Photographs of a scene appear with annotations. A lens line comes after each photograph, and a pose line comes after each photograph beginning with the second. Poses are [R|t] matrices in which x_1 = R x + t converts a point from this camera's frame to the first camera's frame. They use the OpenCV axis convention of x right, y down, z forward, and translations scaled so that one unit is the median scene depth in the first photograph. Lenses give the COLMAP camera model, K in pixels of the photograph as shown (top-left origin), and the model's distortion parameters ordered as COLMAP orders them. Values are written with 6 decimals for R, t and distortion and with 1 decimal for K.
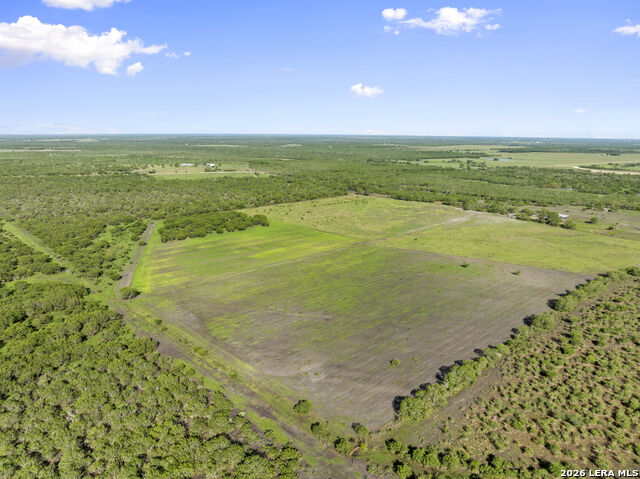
lens RADIAL K [[453.0, 0, 320.0], [0, 453.0, 239.5], [0, 0, 1]] dist [-0.036892, 0.002124]
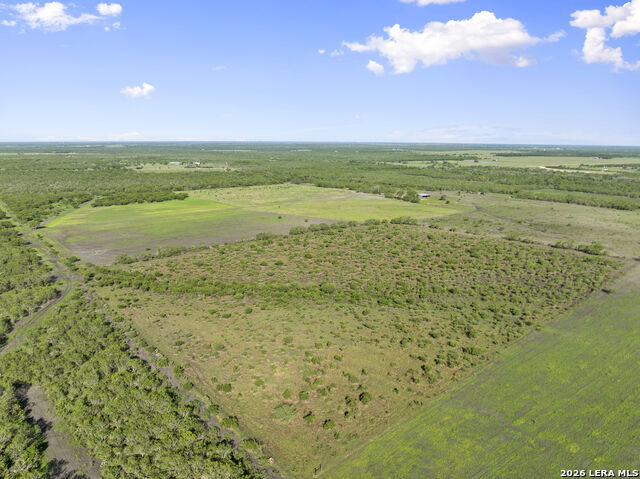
lens RADIAL K [[442.9, 0, 320.0], [0, 442.9, 239.5], [0, 0, 1]] dist [-0.026949, 0.000372]
pose [[0.998494, 0.010645, -0.053820, 0.101939], [-0.011257, 0.999875, -0.011077, 0.027508], [0.053696, 0.011666, 0.998489, -0.072848]]
